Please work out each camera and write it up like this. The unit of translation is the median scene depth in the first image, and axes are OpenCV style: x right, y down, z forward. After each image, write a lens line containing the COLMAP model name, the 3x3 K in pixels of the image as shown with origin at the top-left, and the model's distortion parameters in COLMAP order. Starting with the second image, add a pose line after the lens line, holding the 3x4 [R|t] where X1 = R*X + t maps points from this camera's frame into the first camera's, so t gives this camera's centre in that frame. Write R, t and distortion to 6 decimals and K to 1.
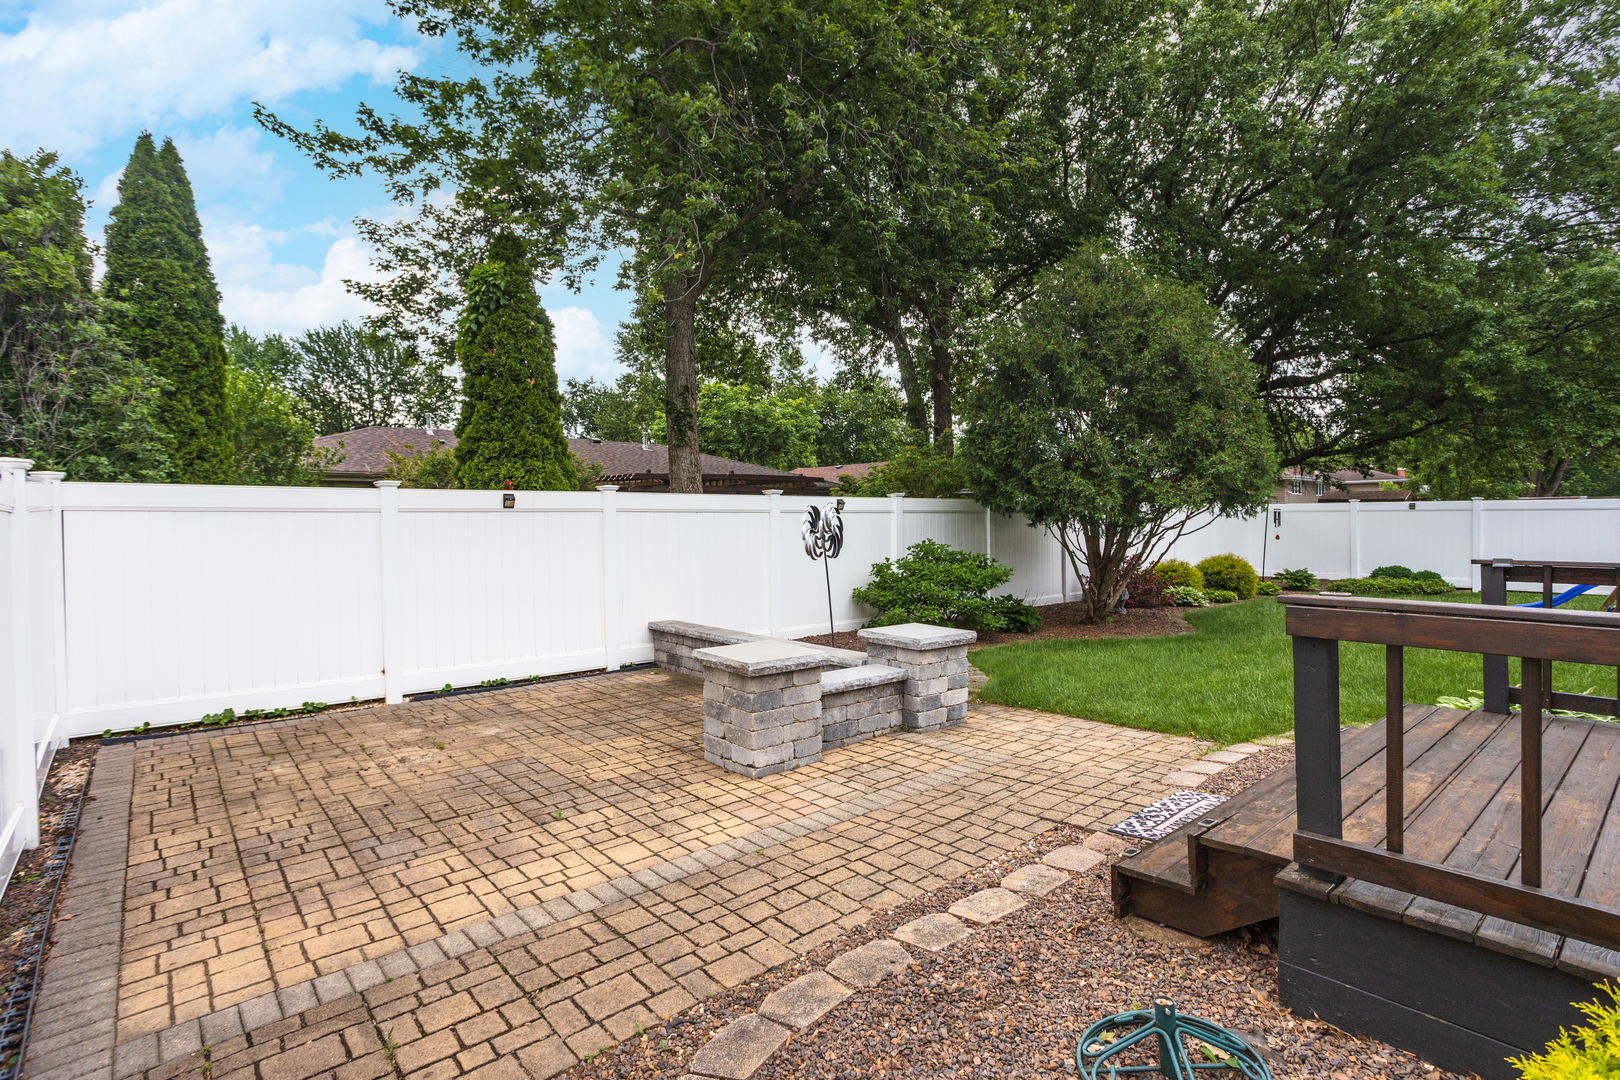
lens RADIAL K [[800.5, 0, 815.4], [0, 800.5, 511.9], [0, 0, 1]] dist [-0.058126, 0.044894]
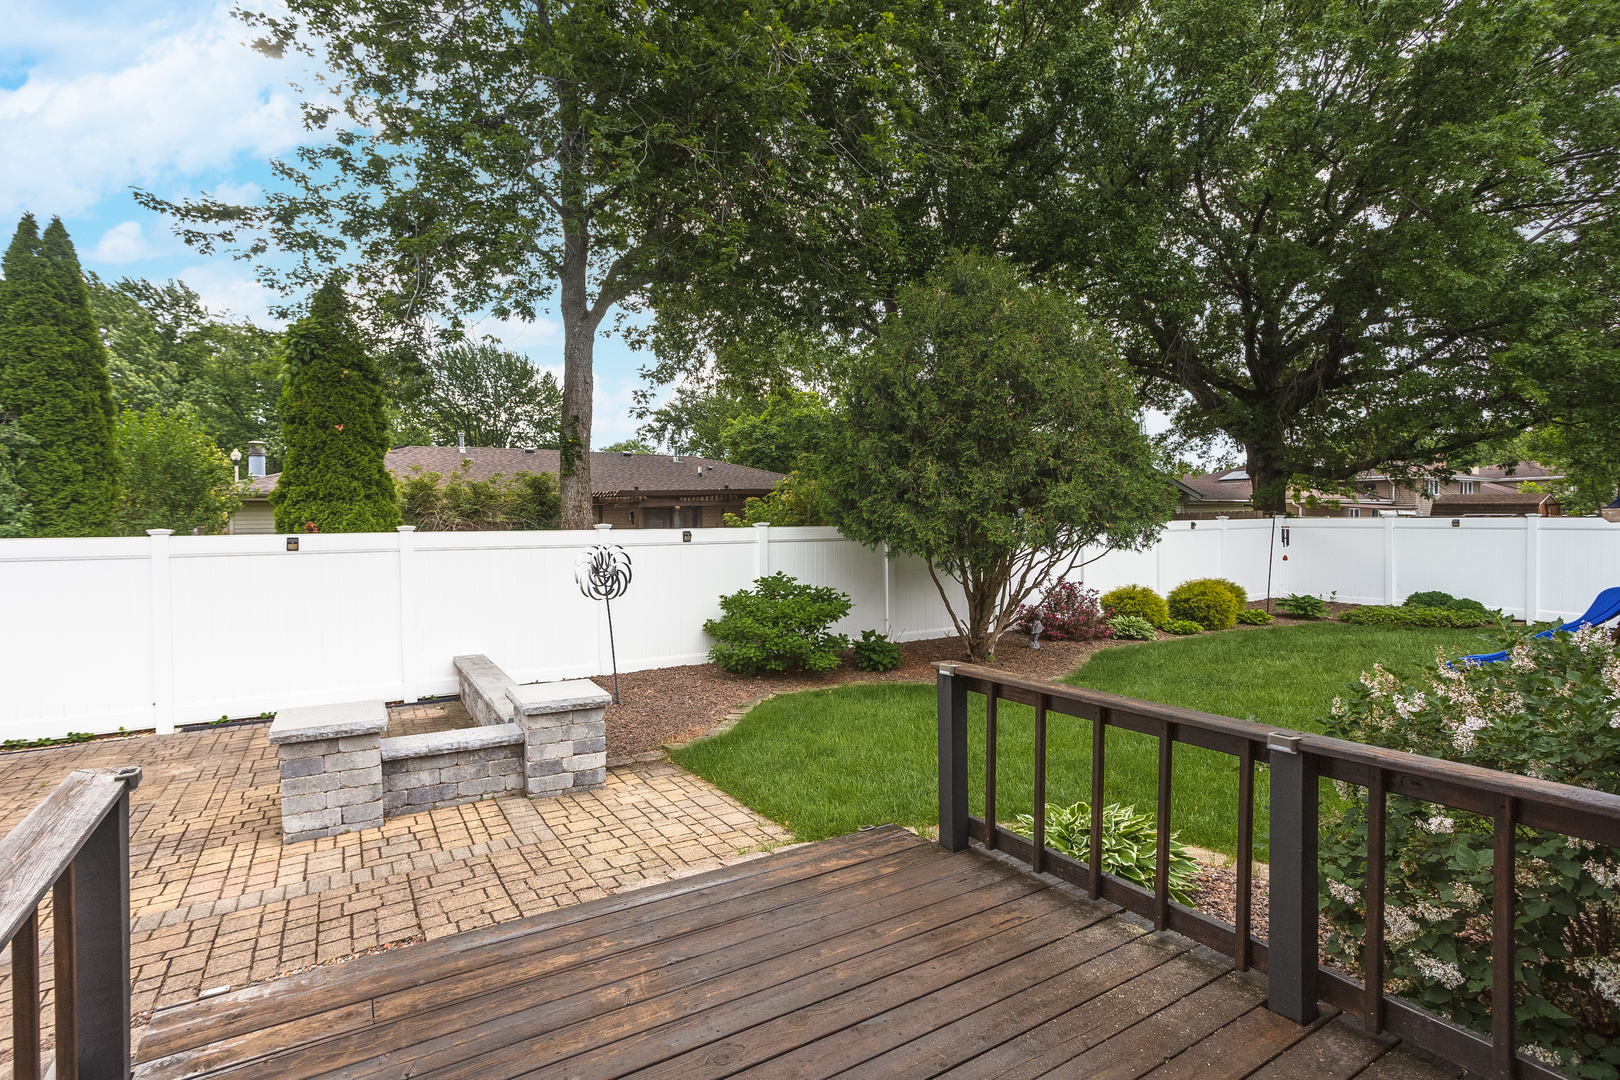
lens RADIAL K [[790.2, 0, 812.4], [0, 790.2, 520.5], [0, 0, 1]] dist [-0.052798, 0.033843]
pose [[0.986287, -0.000677, -0.165036, 0.524587], [0.002872, 0.999911, 0.013059, -0.062946], [0.165012, -0.013354, 0.986201, 0.095109]]
